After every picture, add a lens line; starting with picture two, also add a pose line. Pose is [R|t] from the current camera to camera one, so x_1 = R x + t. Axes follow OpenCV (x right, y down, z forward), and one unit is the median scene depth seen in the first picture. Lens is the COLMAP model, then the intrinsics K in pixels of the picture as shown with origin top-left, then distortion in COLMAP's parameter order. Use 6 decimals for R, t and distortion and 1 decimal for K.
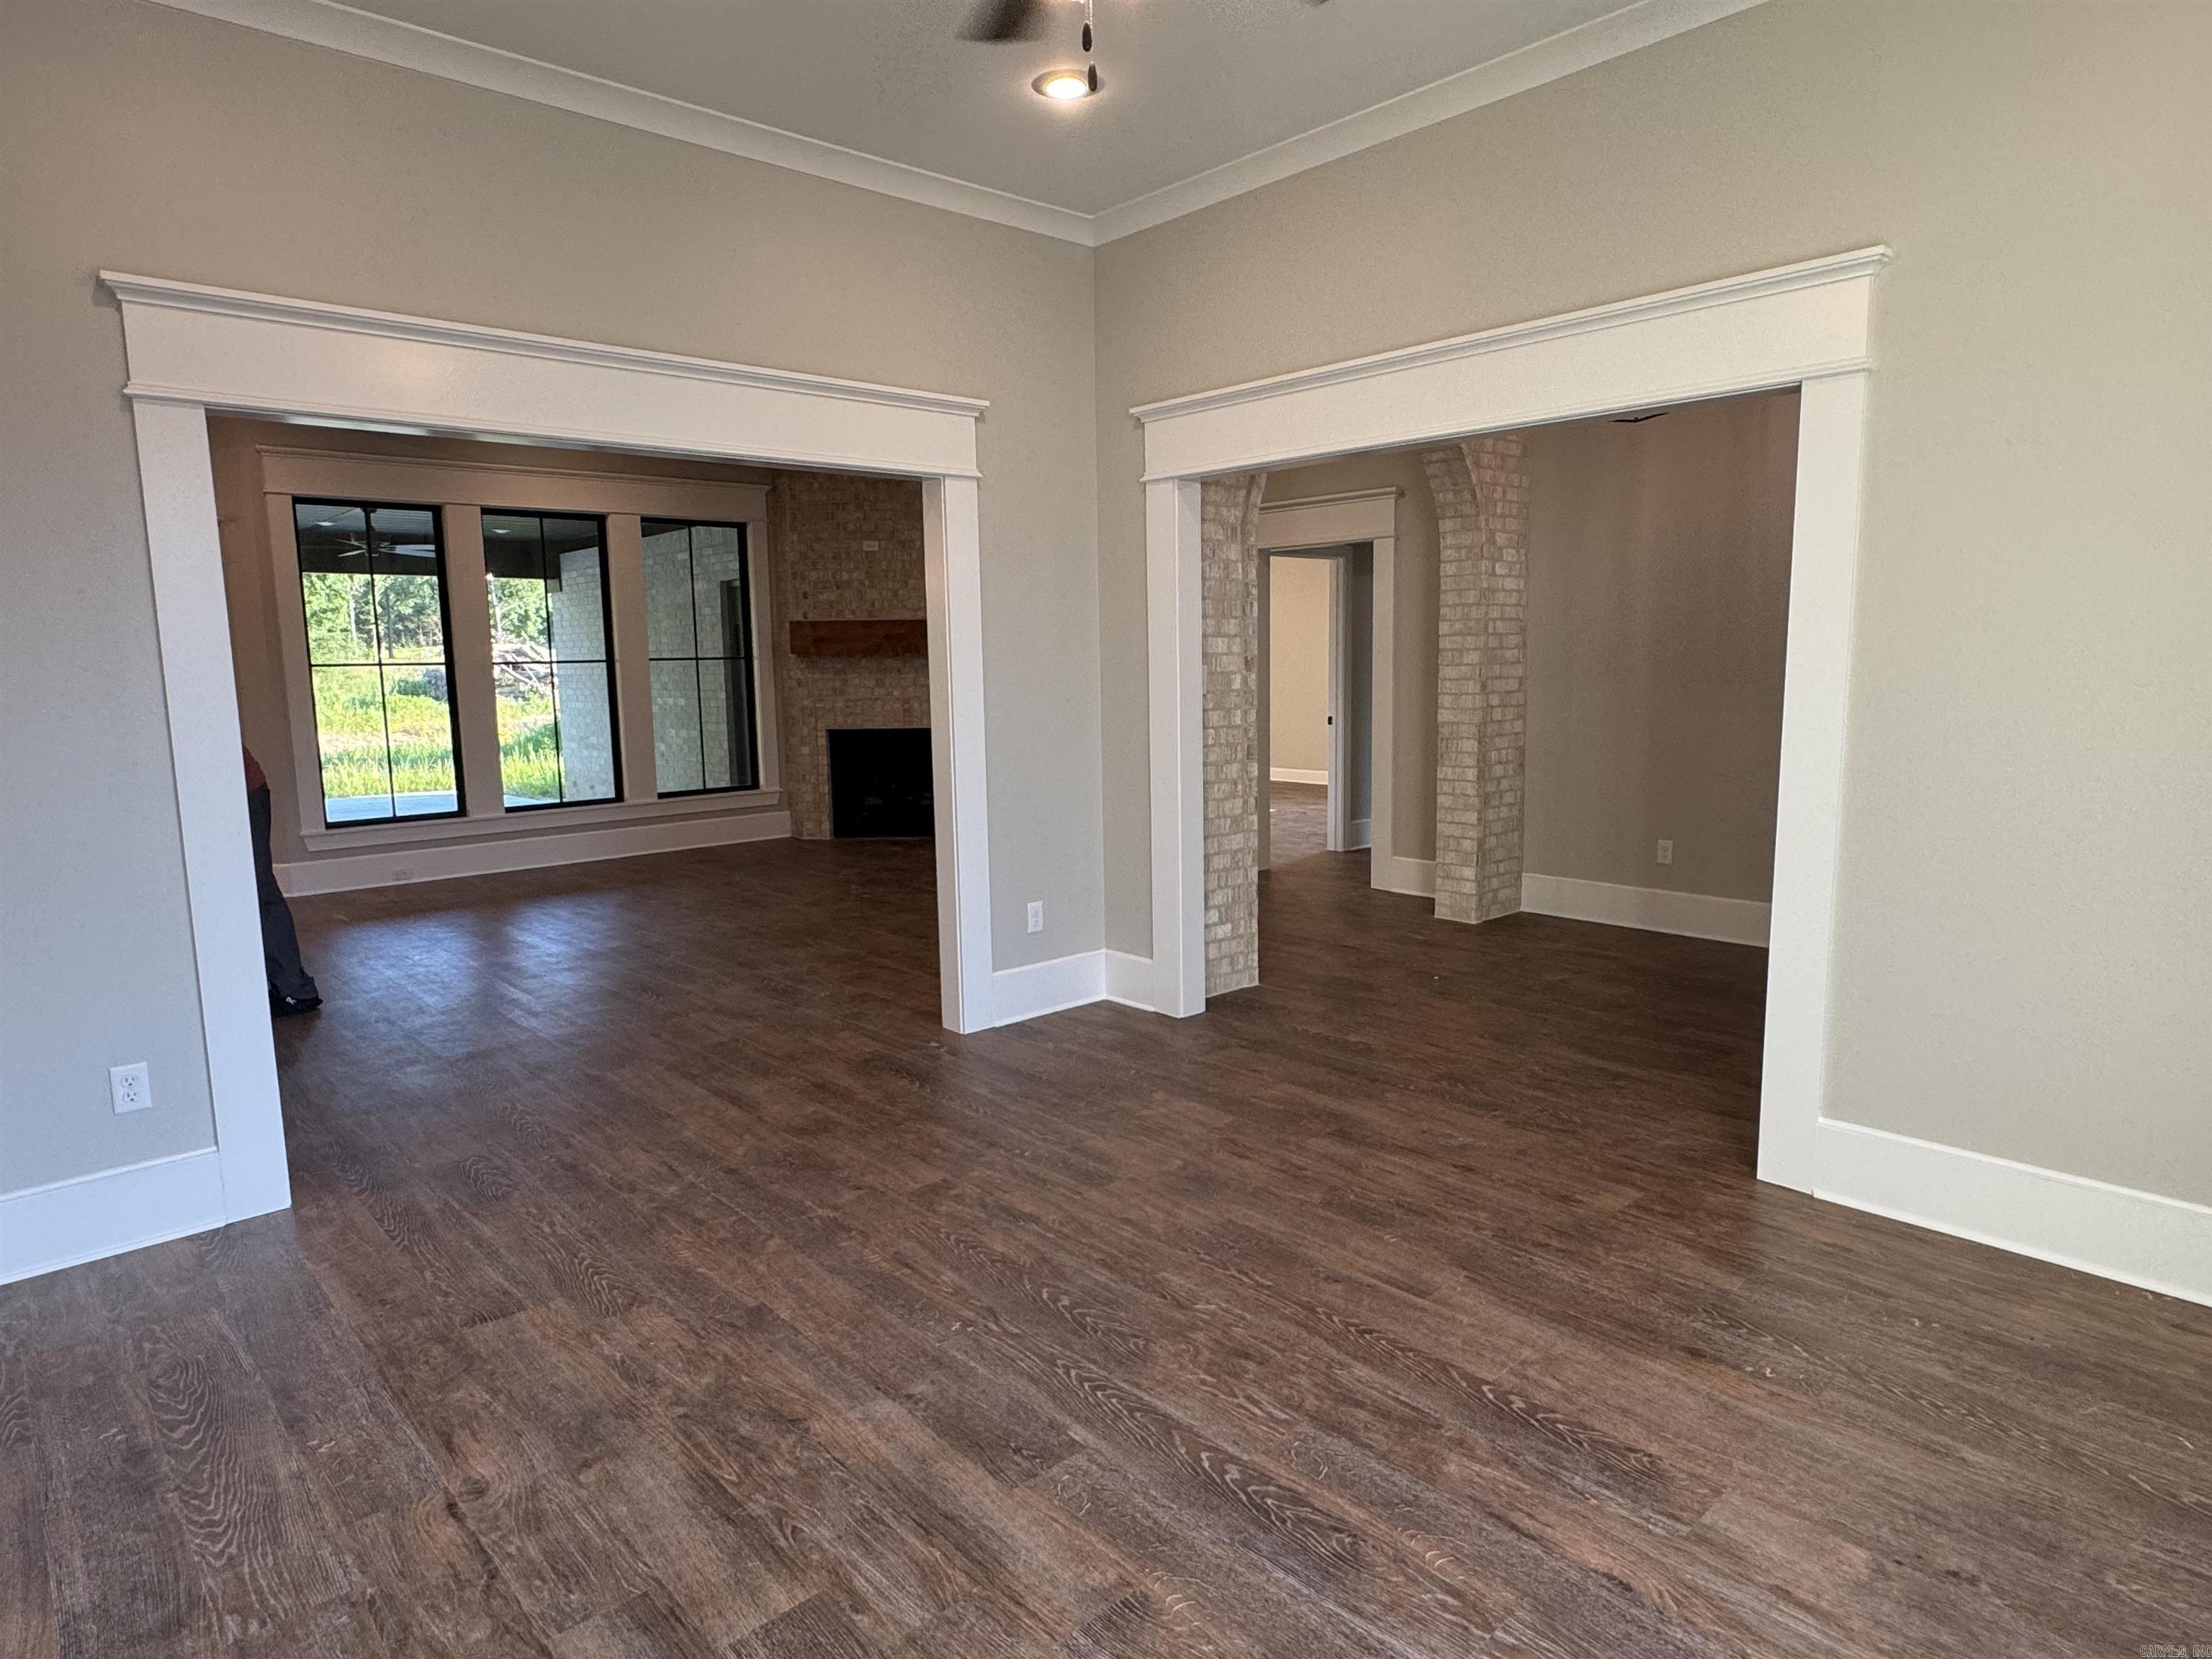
lens RADIAL K [[1282.7, 0, 1094.8], [0, 1282.7, 827.3], [0, 0, 1]] dist [0.003874, -0.000487]
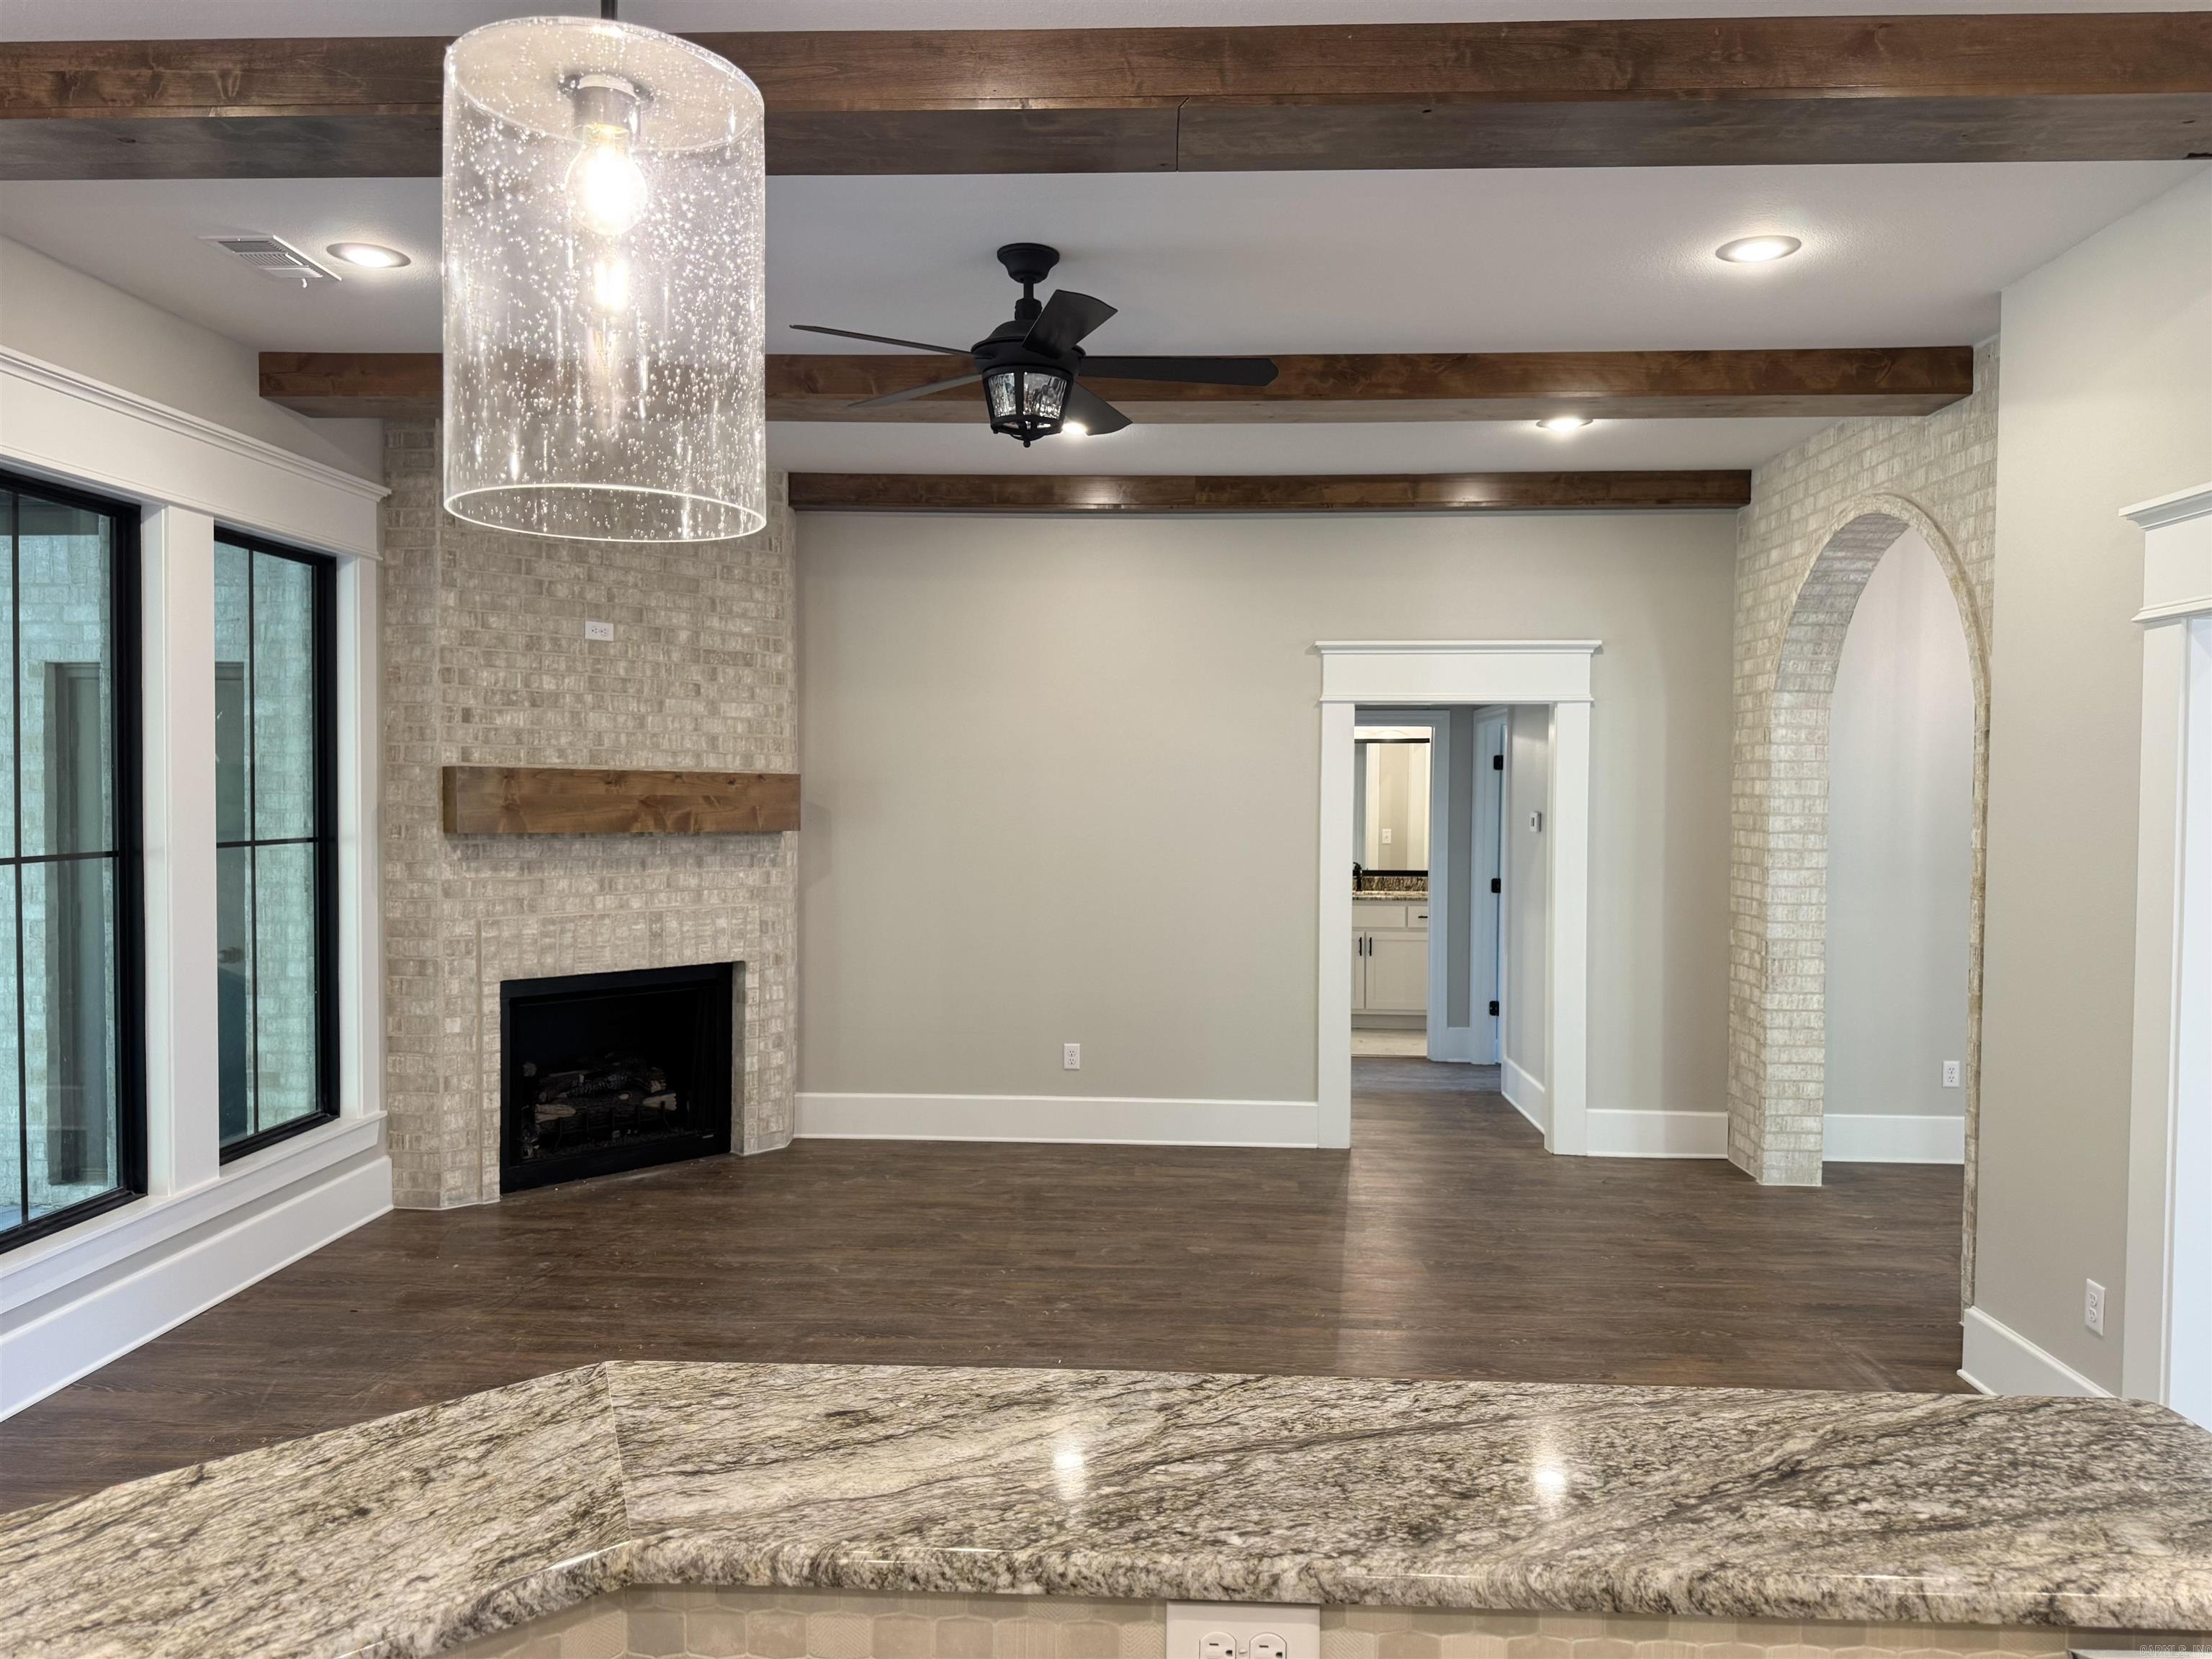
lens RADIAL K [[1557.5, 0, 1105.3], [0, 1557.5, 833.0], [0, 0, 1]] dist [0.081209, -0.100284]
pose [[0.702663, 0.001508, 0.711521, -0.486153], [0.075199, 0.994240, -0.076370, -0.069481], [-0.707538, 0.107168, 0.698502, 0.399690]]
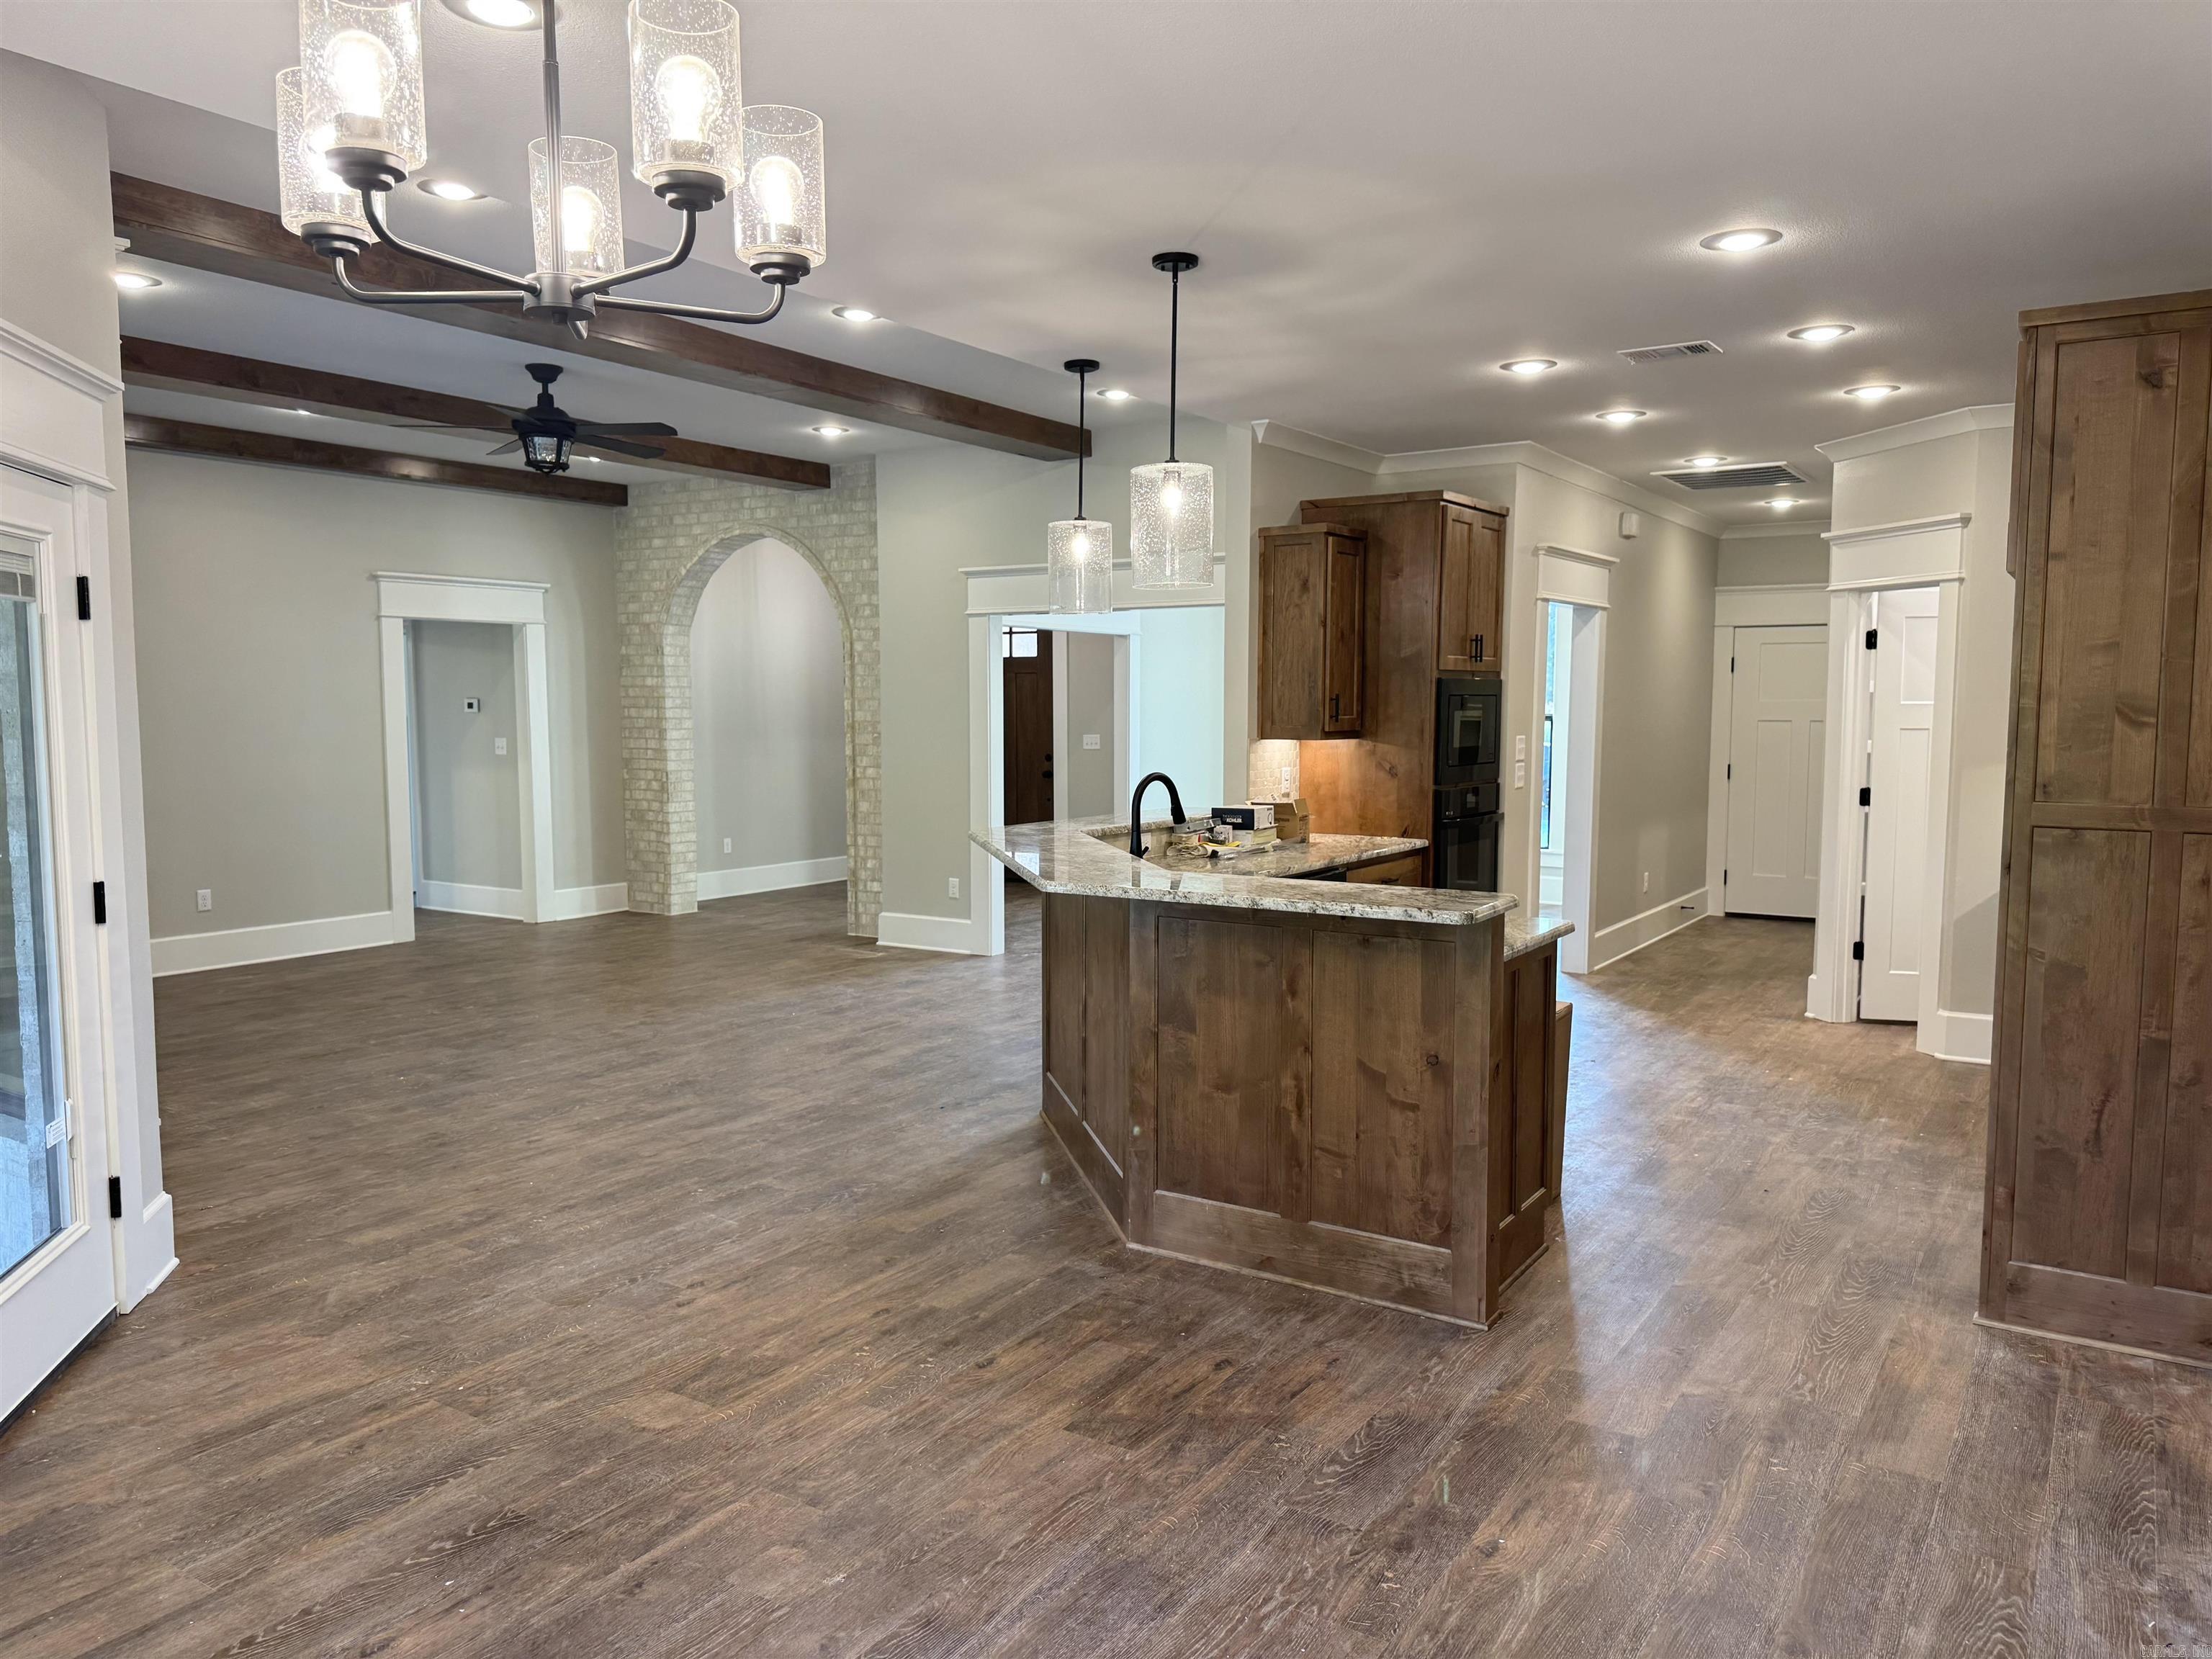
lens RADIAL K [[1557.5, 0, 1127.1], [0, 1557.5, 835.0], [0, 0, 1]] dist [0.081209, -0.100284]
pose [[-0.269465, -0.065875, 0.960754, -0.984965], [0.132260, 0.985672, 0.104679, -0.083547], [-0.953885, 0.155277, -0.256892, 0.651265]]
